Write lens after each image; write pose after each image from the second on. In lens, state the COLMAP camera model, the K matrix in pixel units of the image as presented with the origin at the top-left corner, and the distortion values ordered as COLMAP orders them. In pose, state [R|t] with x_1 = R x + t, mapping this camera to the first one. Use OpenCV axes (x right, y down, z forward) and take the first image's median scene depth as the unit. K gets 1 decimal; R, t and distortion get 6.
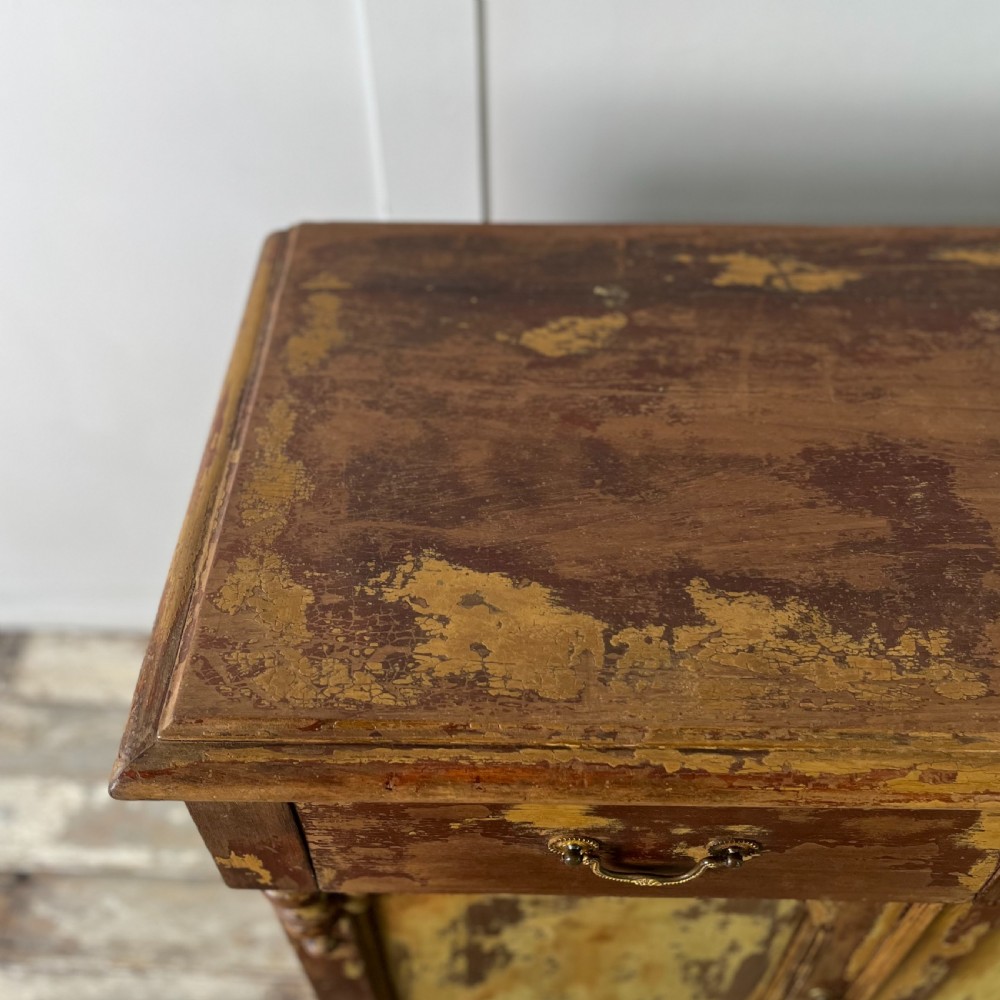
lens RADIAL K [[1069.4, 0, 500.0], [0, 1069.4, 500.0], [0, 0, 1]] dist [0.012089, 0.011221]
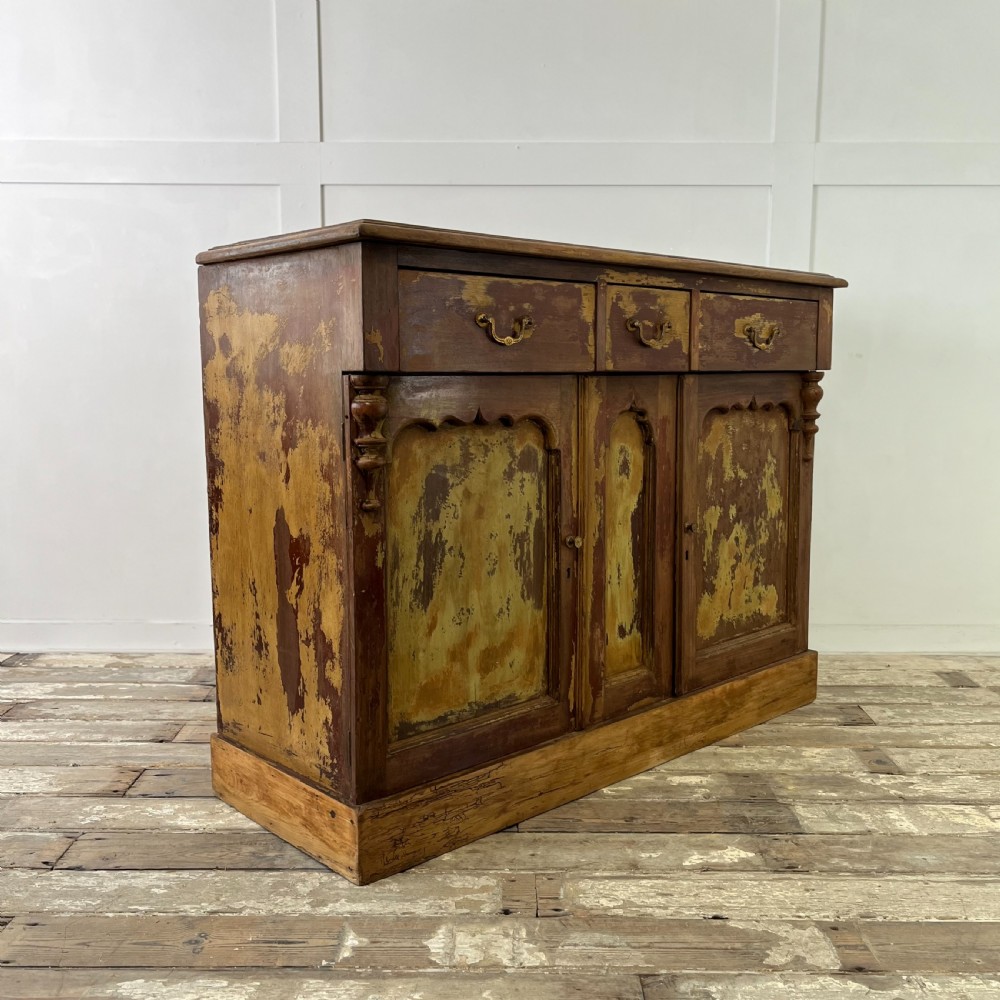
lens RADIAL K [[1031.8, 0, 500.0], [0, 1031.8, 500.0], [0, 0, 1]] dist [0.052540, -0.071590]
pose [[0.718061, -0.078491, 0.691540, -1.606861], [0.520271, 0.720519, -0.458444, 1.742991], [-0.462284, 0.688979, 0.558213, -0.104292]]
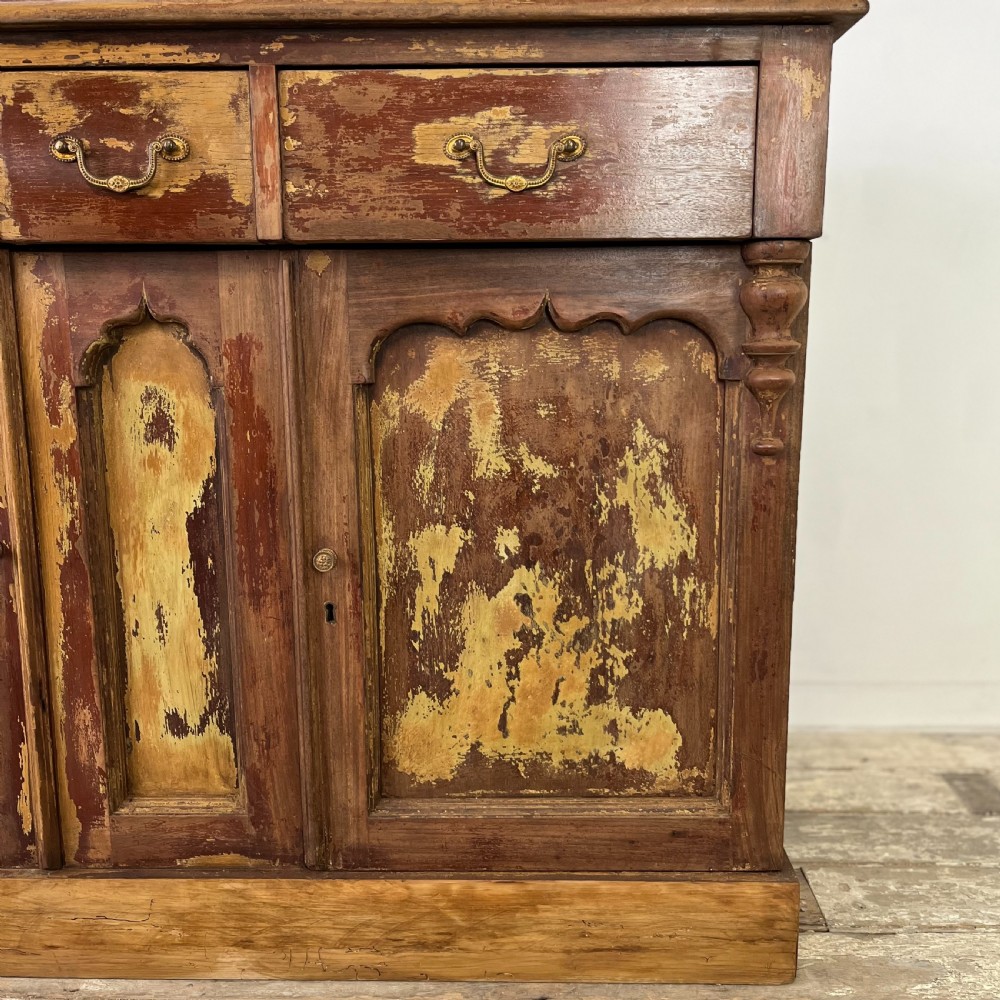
lens RADIAL K [[1031.8, 0, 500.0], [0, 1031.8, 500.0], [0, 0, 1]] dist [0.052540, -0.071590]
pose [[0.999988, 0.004514, 0.002029, 1.194276], [-0.002319, 0.789531, -0.613706, 1.566274], [-0.004372, 0.613694, 0.789532, 0.126792]]
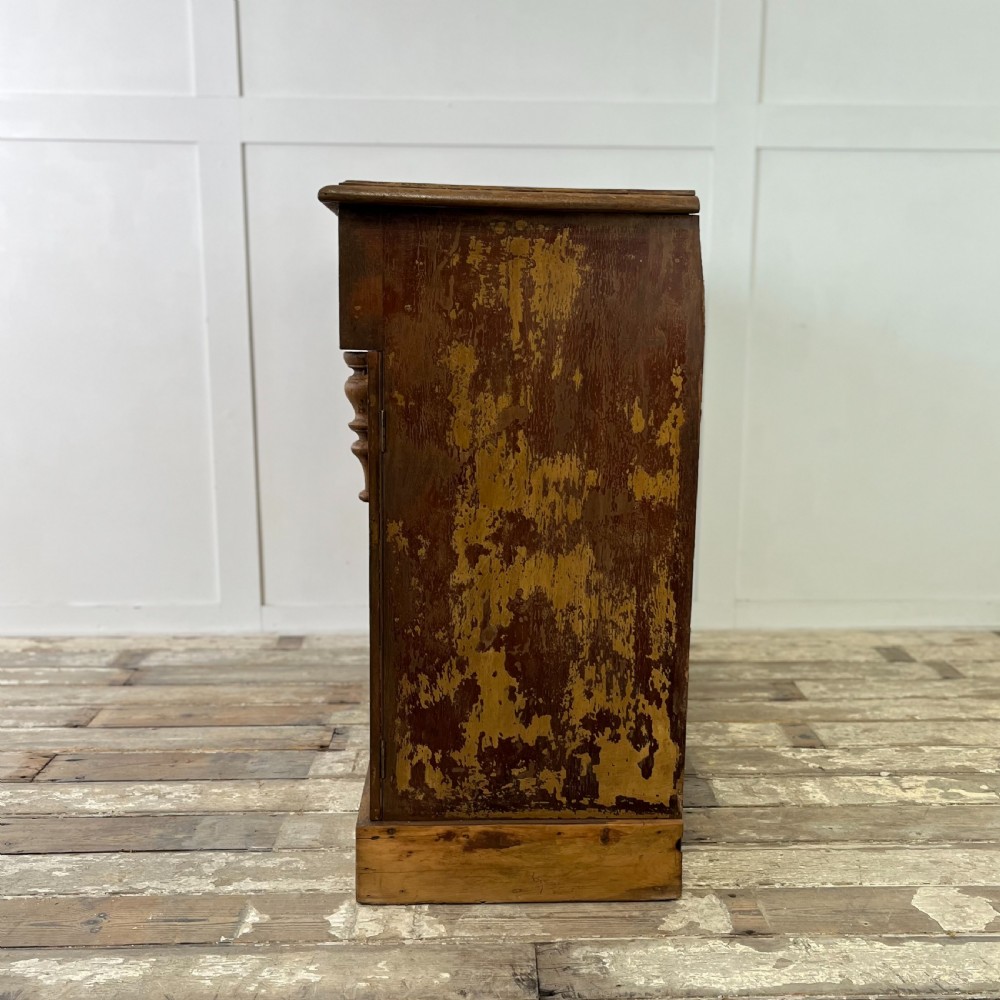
lens RADIAL K [[1083.0, 0, 526.9], [0, 1083.0, 508.2], [0, 0, 1]] dist [0.023376, -0.023100]
pose [[0.998079, 0.006210, 0.061650, 0.624766], [0.034270, 0.773615, -0.632729, 2.785881], [-0.051622, 0.633626, 0.771915, -1.101274]]
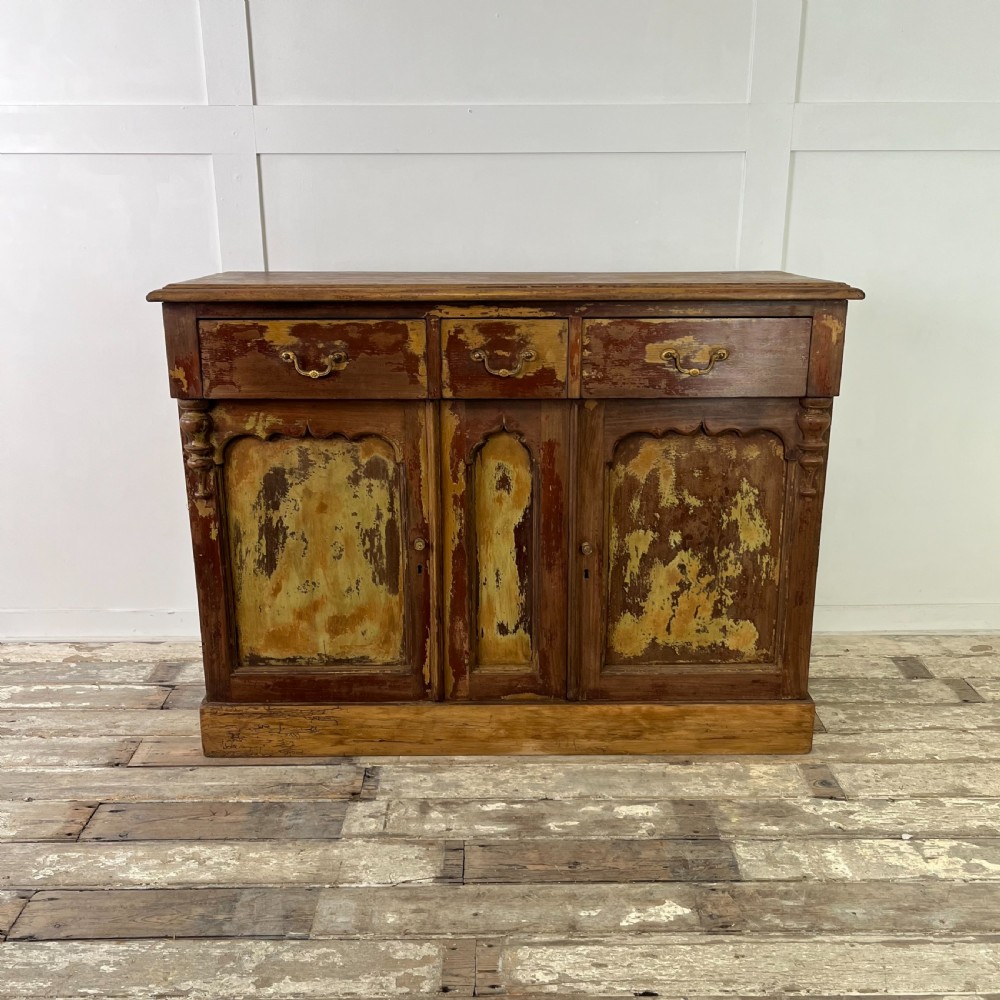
lens RADIAL K [[1024.6, 0, 503.8], [0, 1024.6, 531.4], [0, 0, 1]] dist [0.071318, -0.112432]
pose [[0.999579, -0.001286, 0.028990, 0.591528], [0.016301, 0.851391, -0.524278, 2.267041], [-0.024008, 0.524530, 0.851053, -1.257916]]
